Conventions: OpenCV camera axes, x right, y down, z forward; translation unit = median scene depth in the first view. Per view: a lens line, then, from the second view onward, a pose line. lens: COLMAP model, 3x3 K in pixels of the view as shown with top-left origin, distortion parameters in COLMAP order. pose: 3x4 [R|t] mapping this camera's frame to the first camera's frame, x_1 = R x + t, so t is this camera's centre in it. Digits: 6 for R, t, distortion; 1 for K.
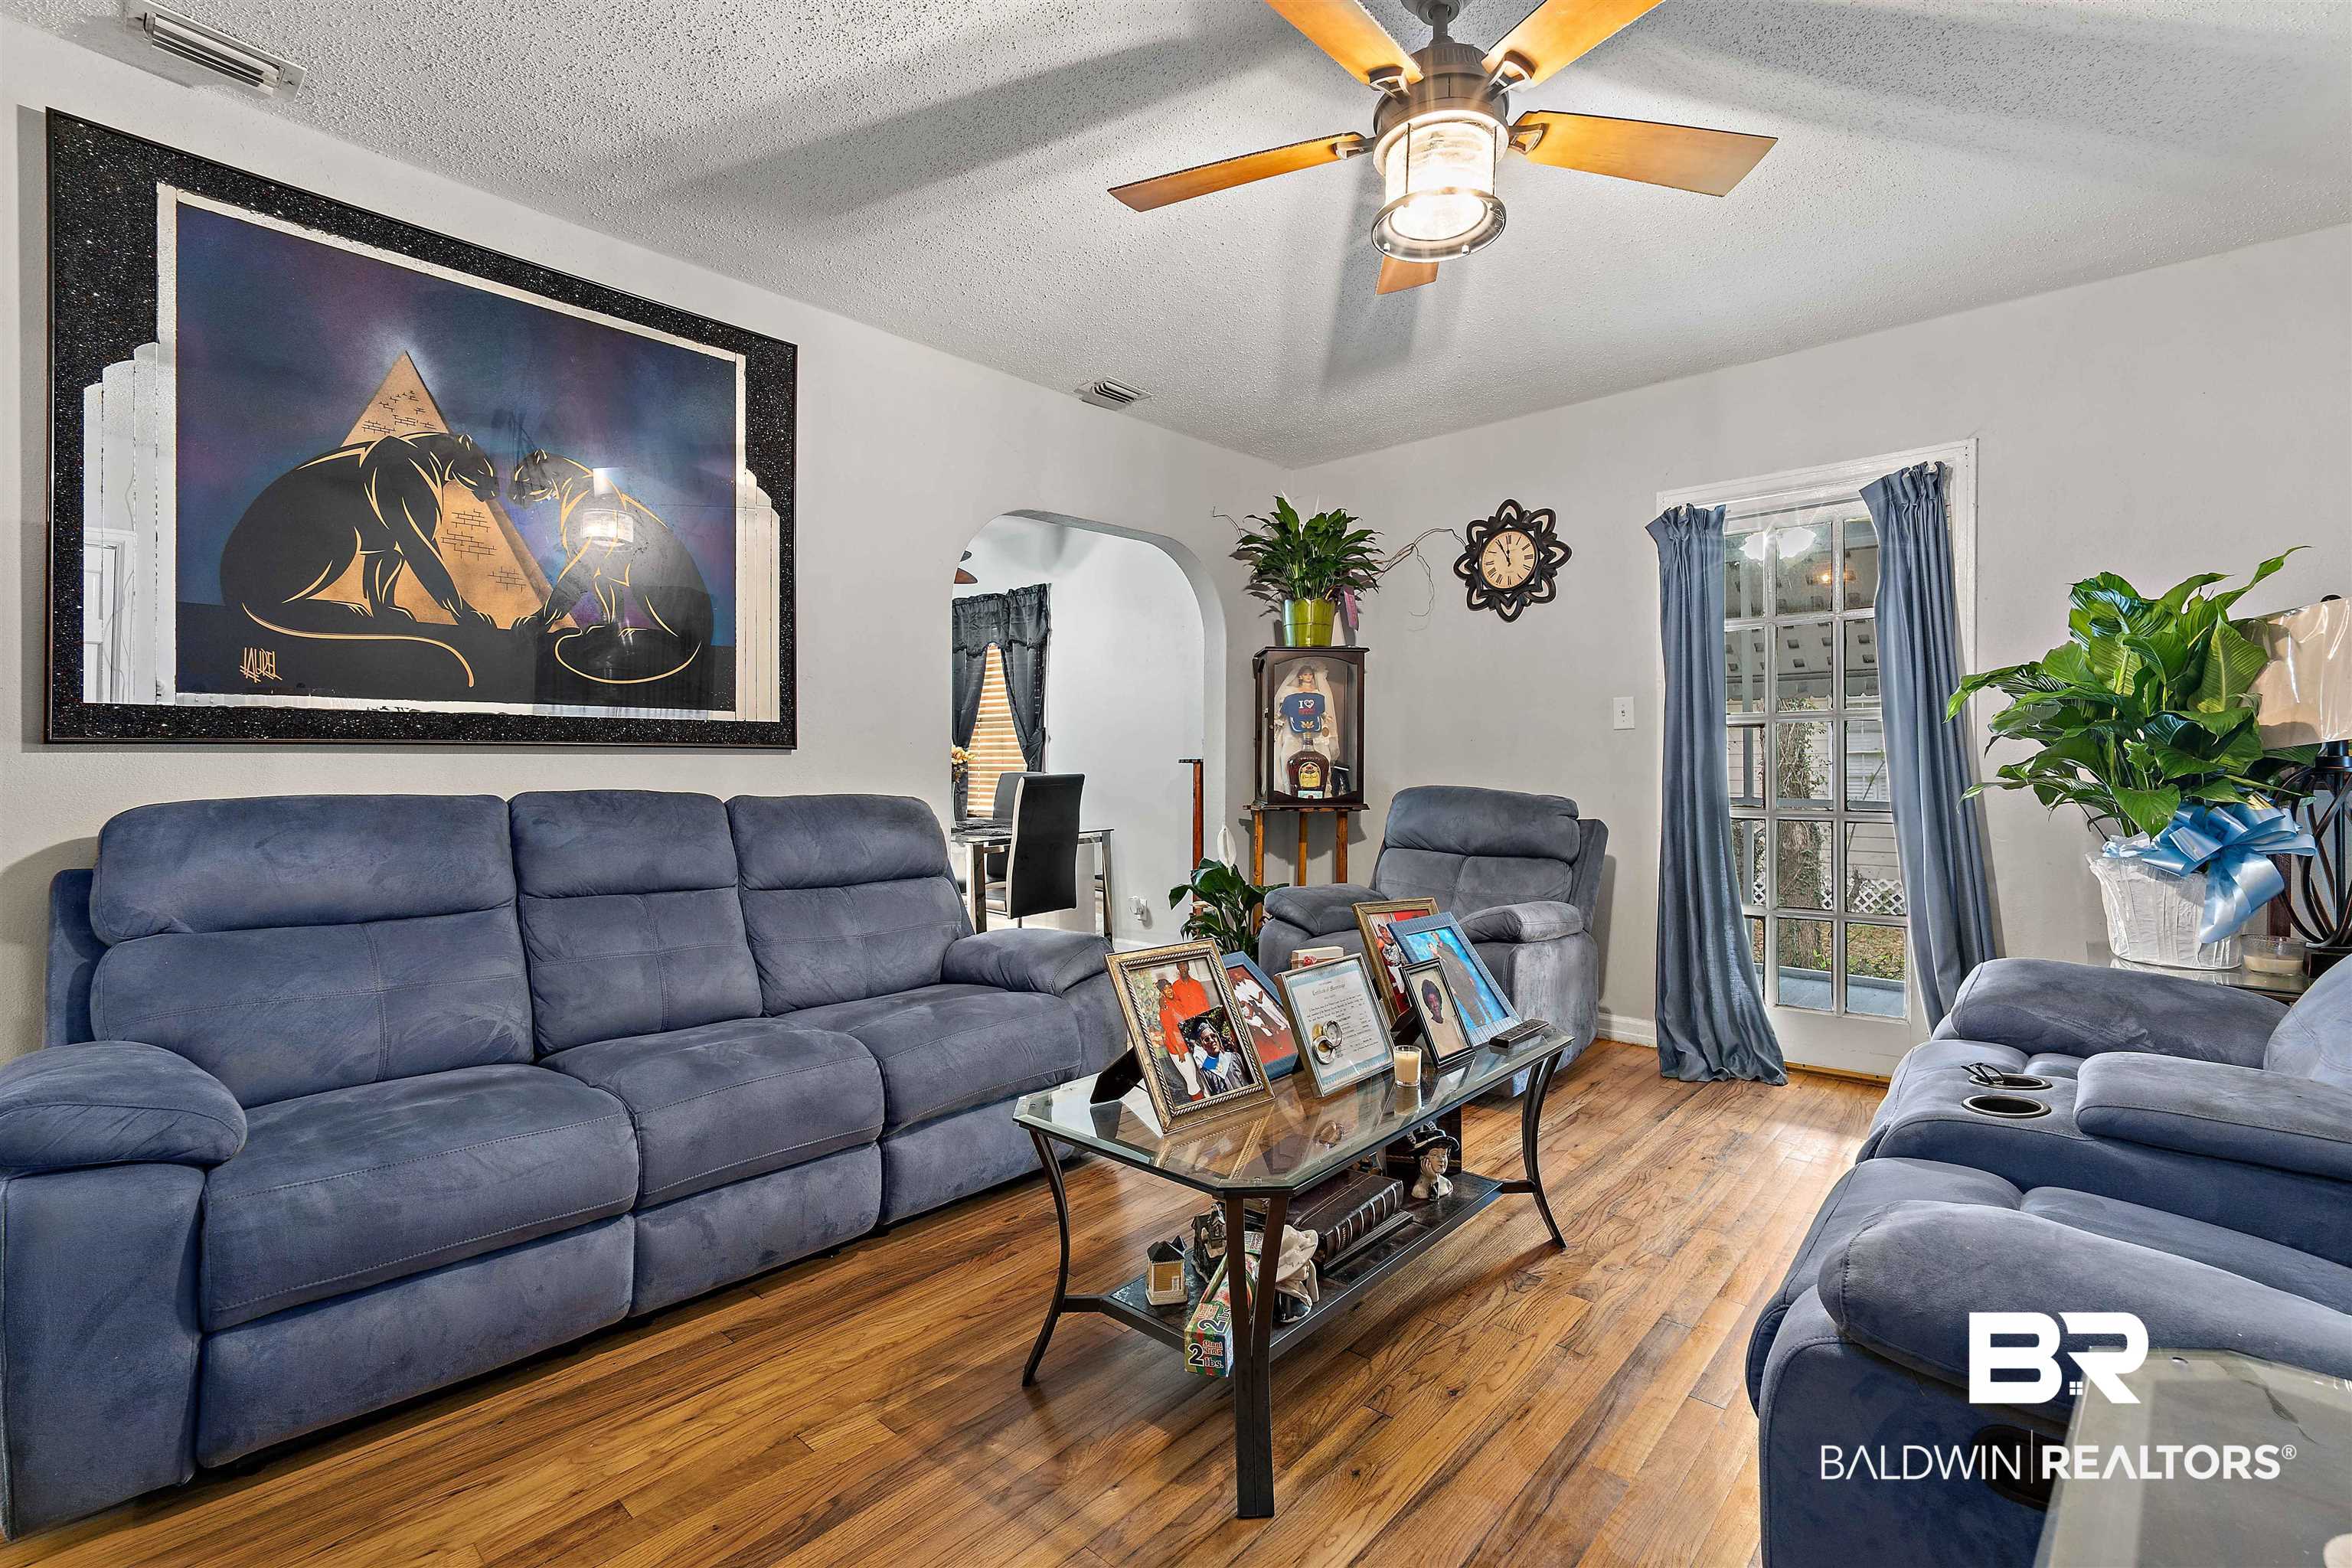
lens RADIAL K [[1029.1, 0, 1172.0], [0, 1029.1, 766.9], [0, 0, 1]] dist [-0.002565, -0.000249]
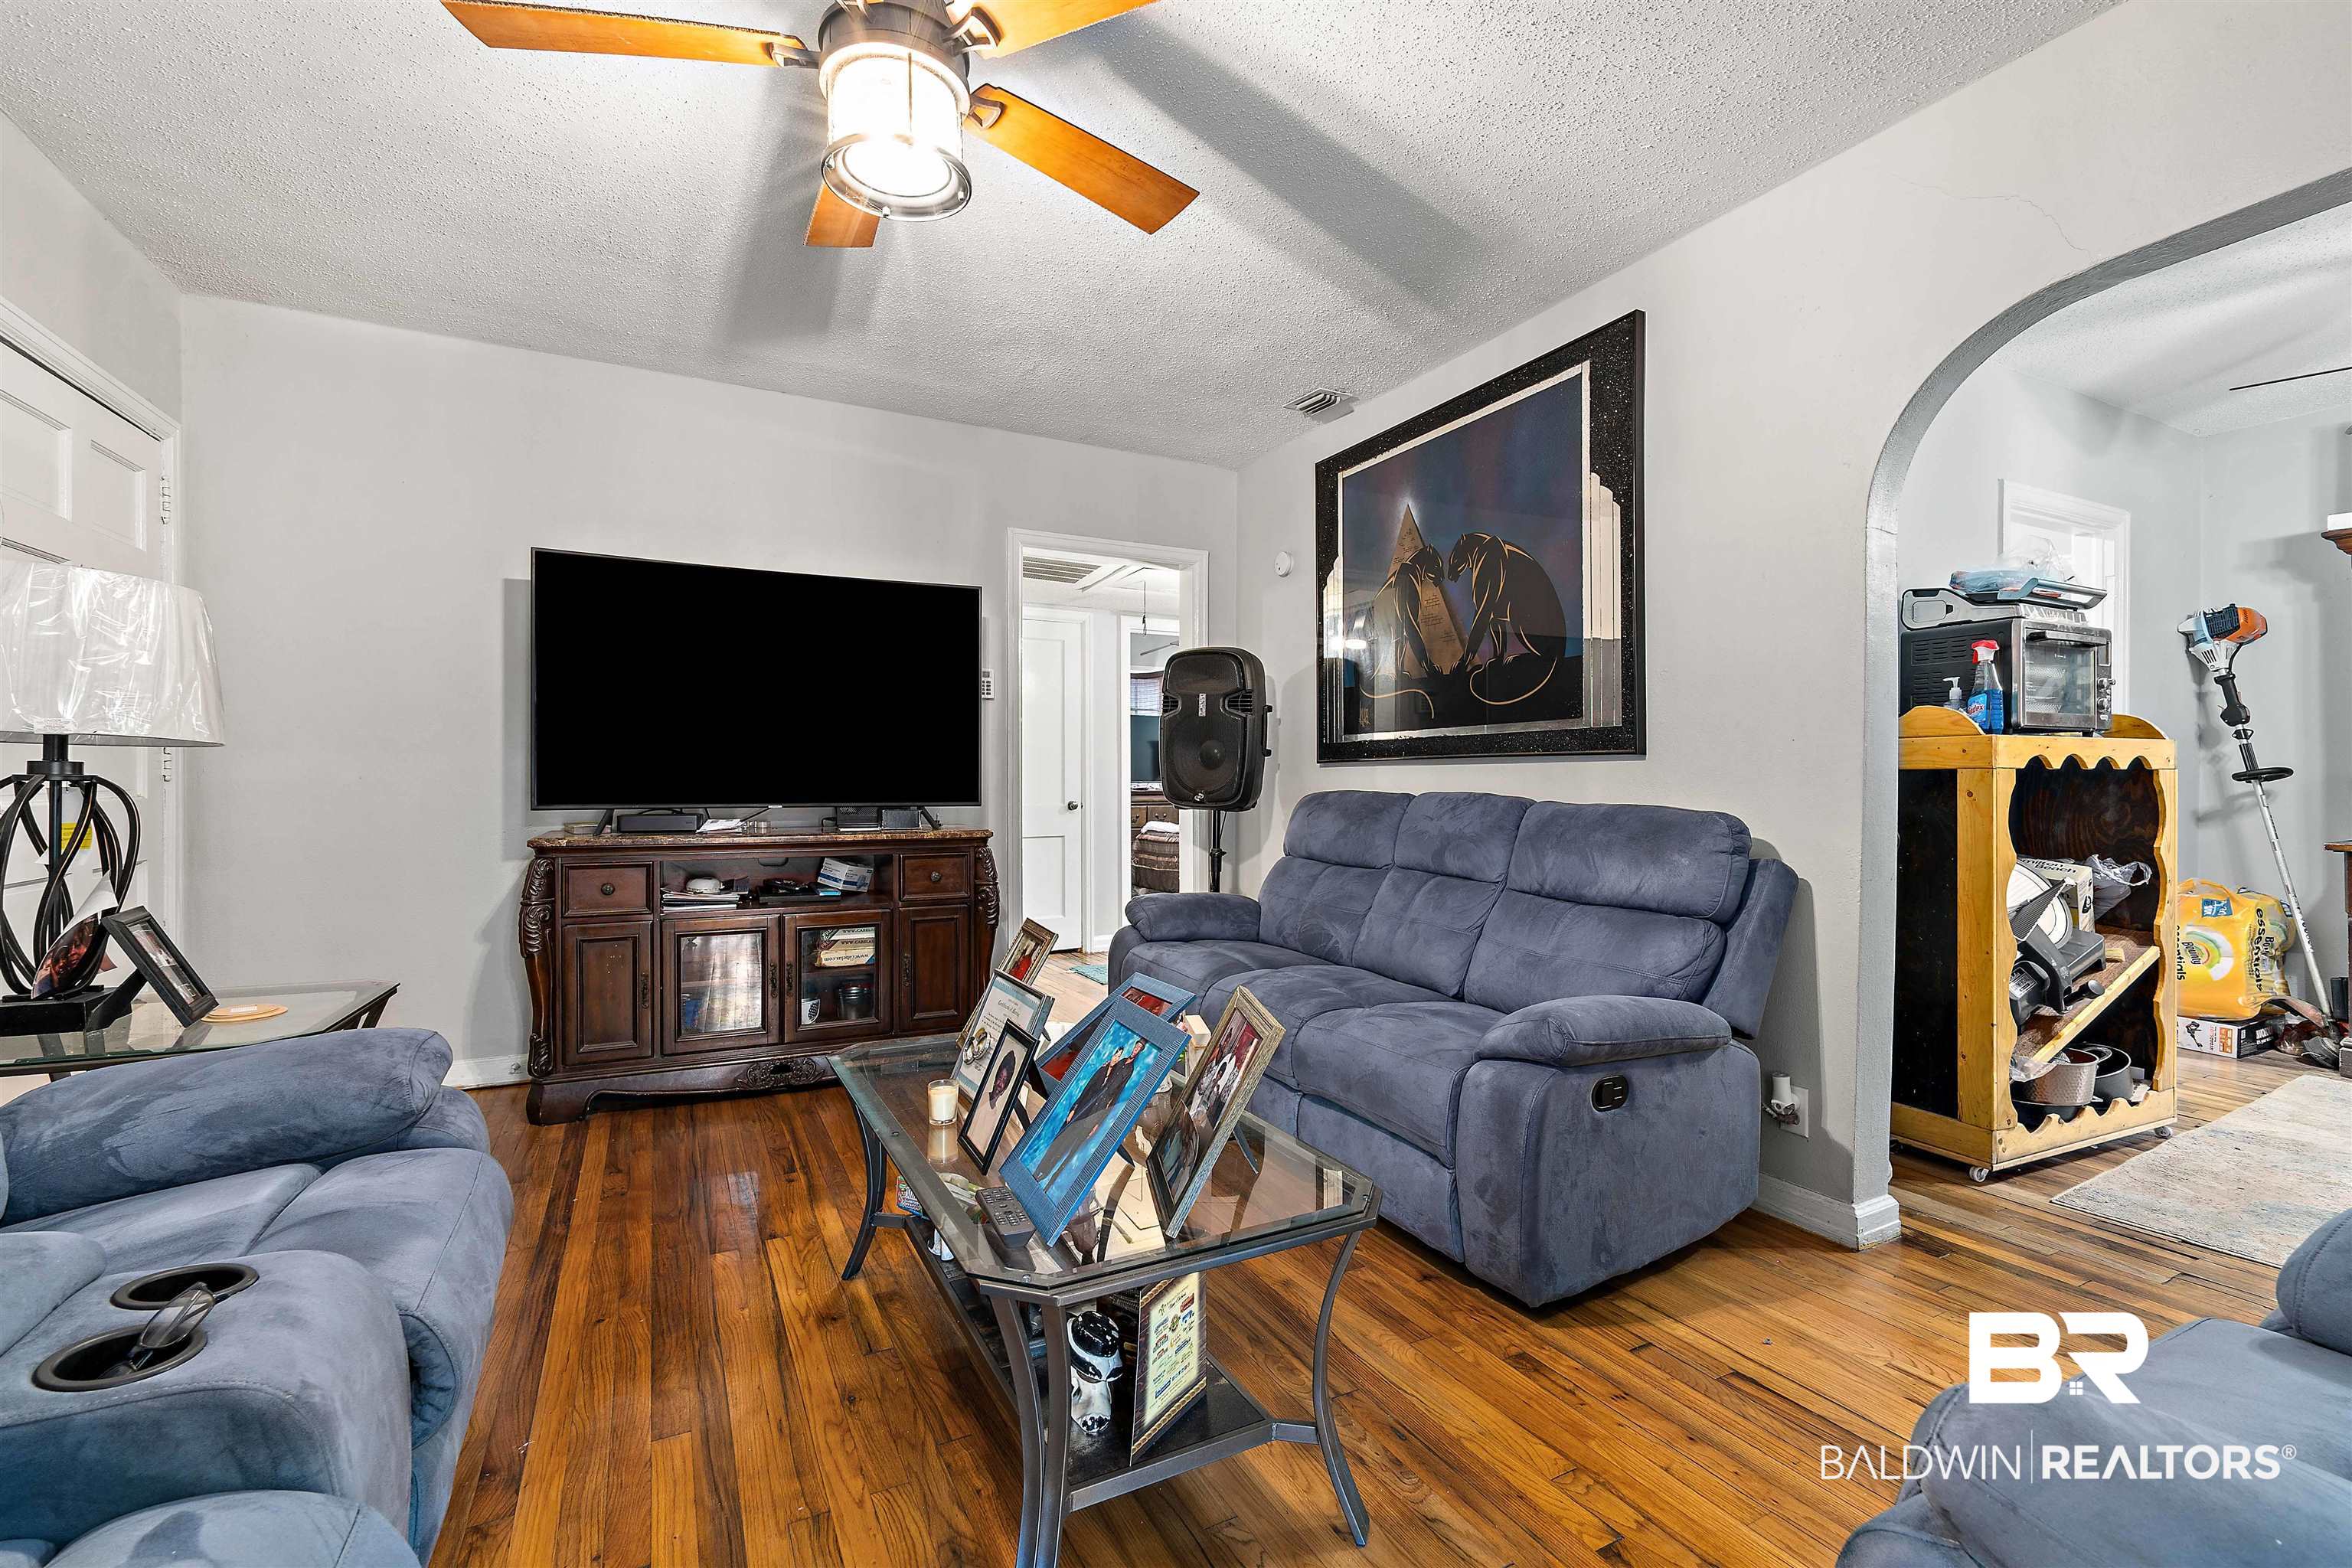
lens RADIAL K [[1029.1, 0, 1177.9], [0, 1029.1, 772.6], [0, 0, 1]] dist [-0.002565, -0.000249]
pose [[-0.347886, -0.008175, -0.937501, 0.315449], [-0.001368, 0.999965, -0.008212, 0.003581], [0.937536, -0.001574, -0.347885, 0.471335]]
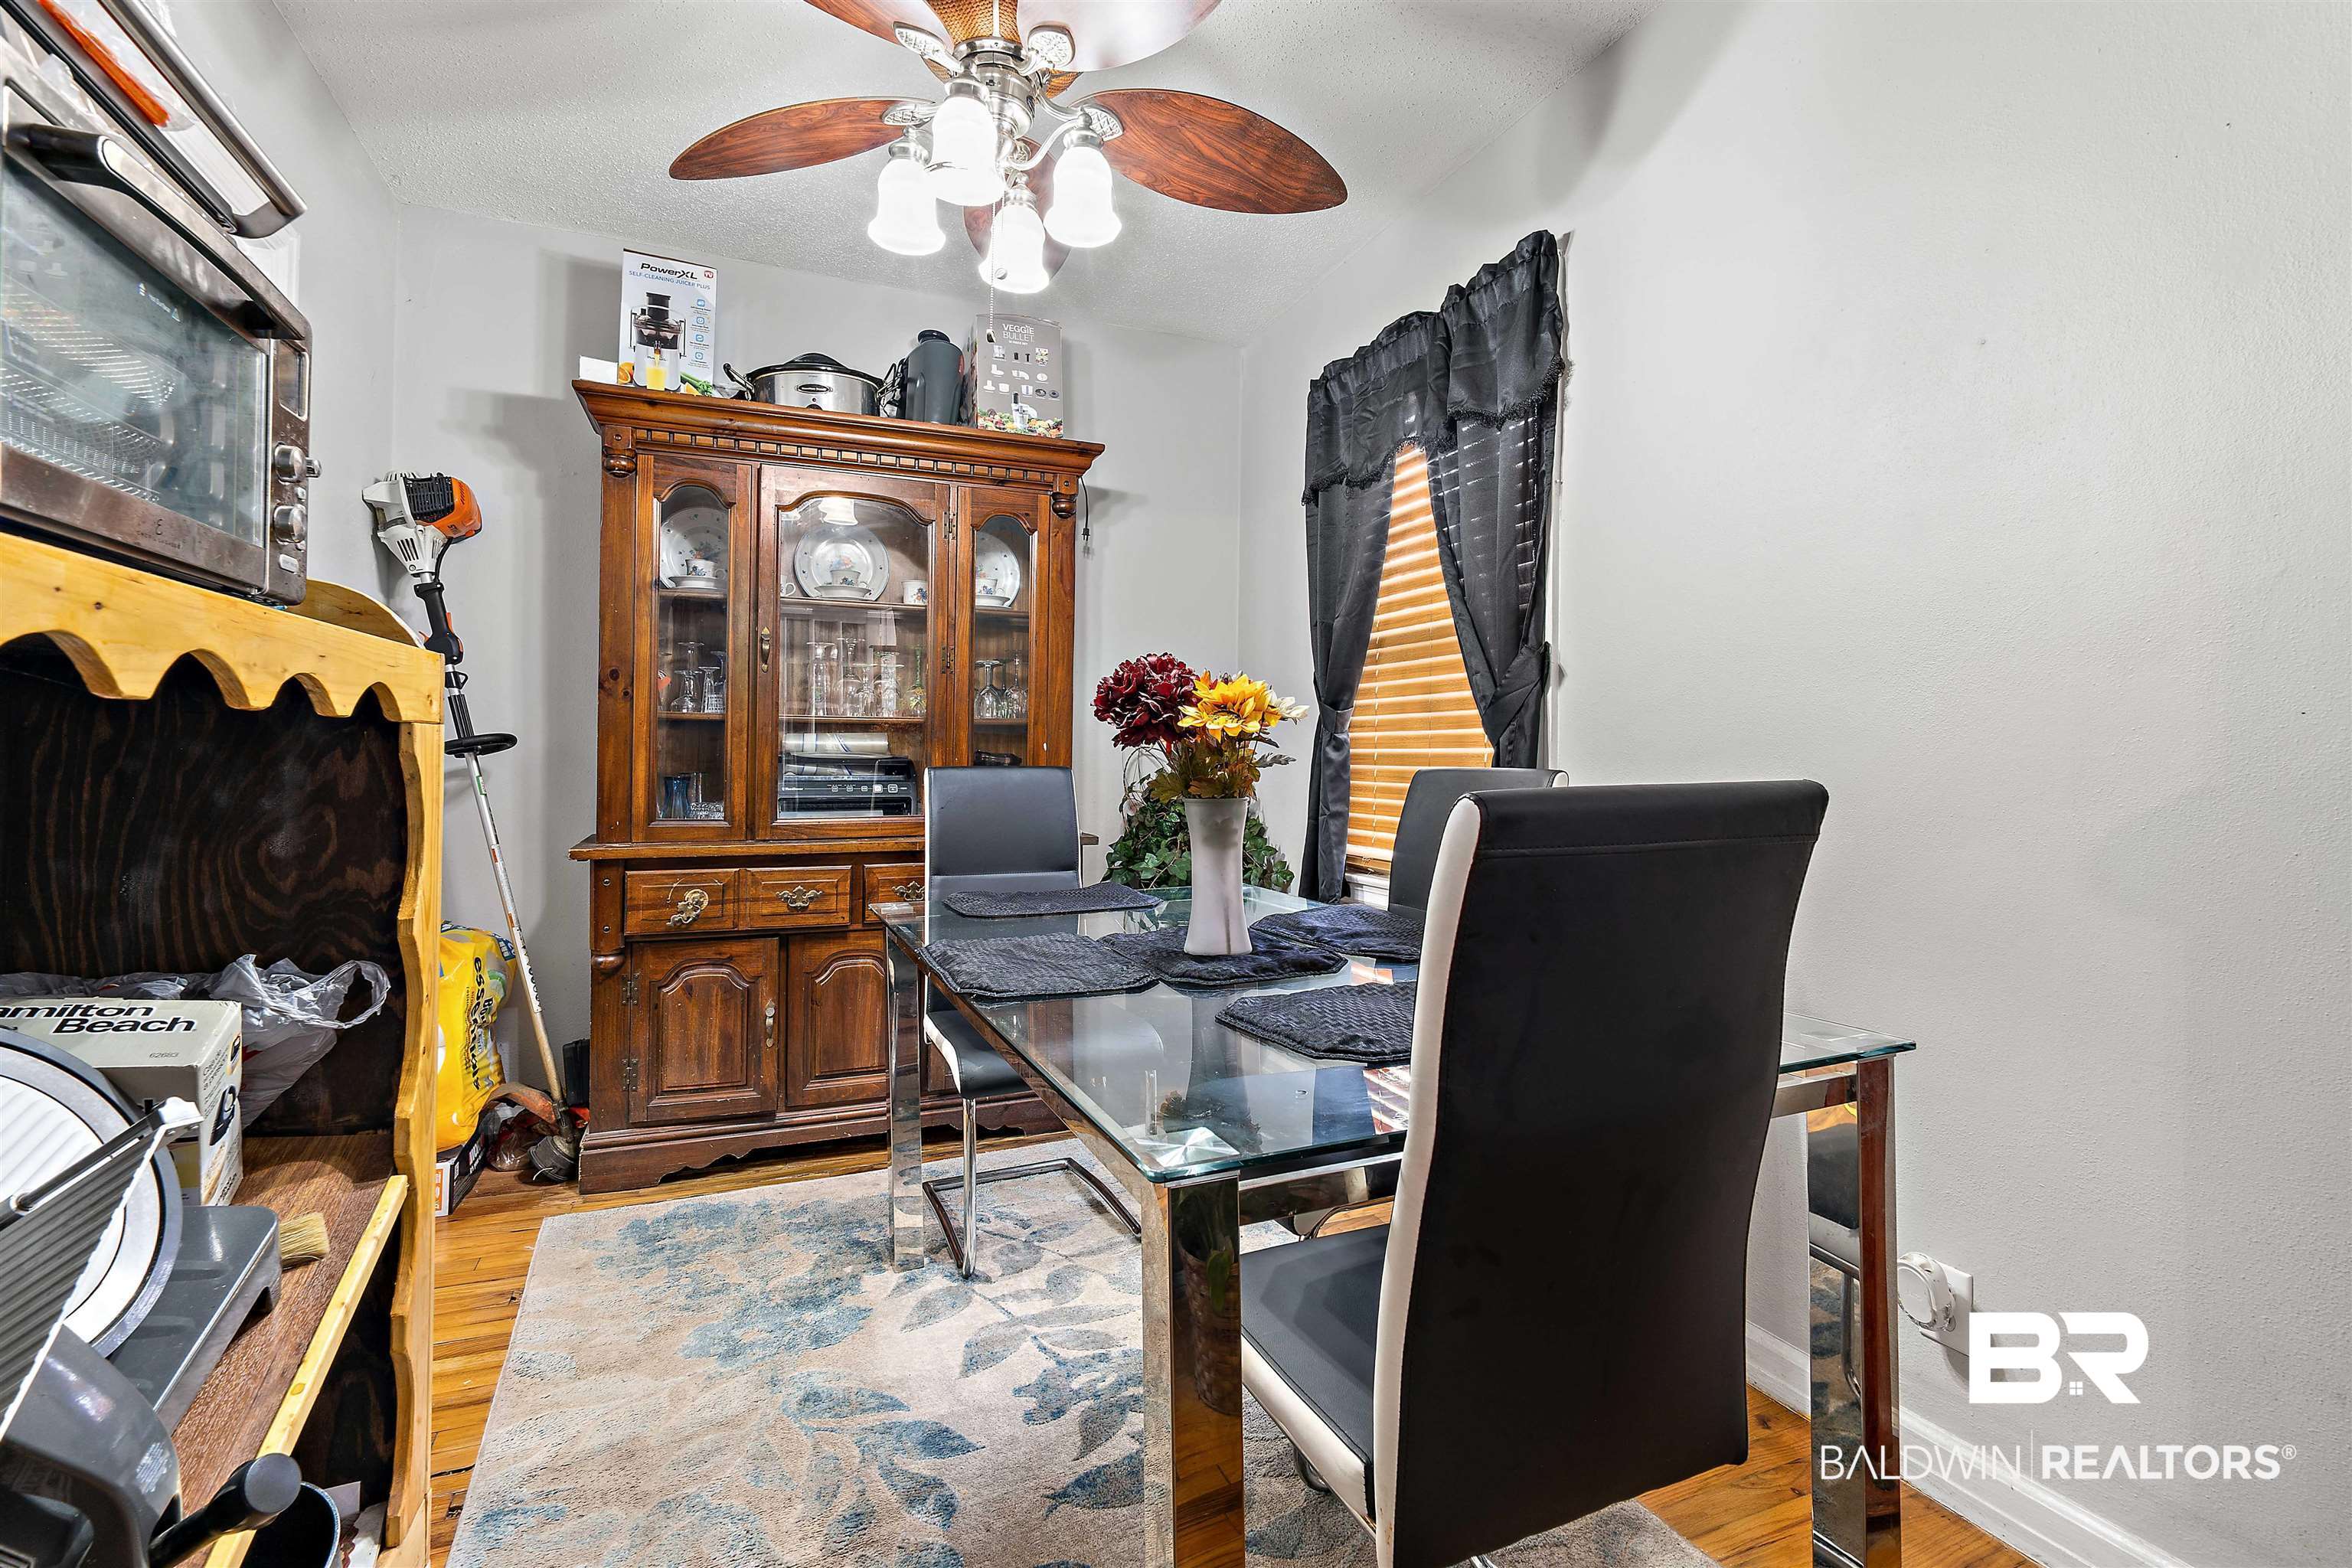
lens RADIAL K [[1029.1, 0, 1156.8], [0, 1029.1, 749.4], [0, 0, 1]] dist [-0.002565, -0.000249]
pose [[0.906907, -0.000156, -0.421331, -0.097643], [-0.005379, 0.999914, -0.011948, 0.004194], [0.421297, 0.013102, 0.906828, 0.623114]]
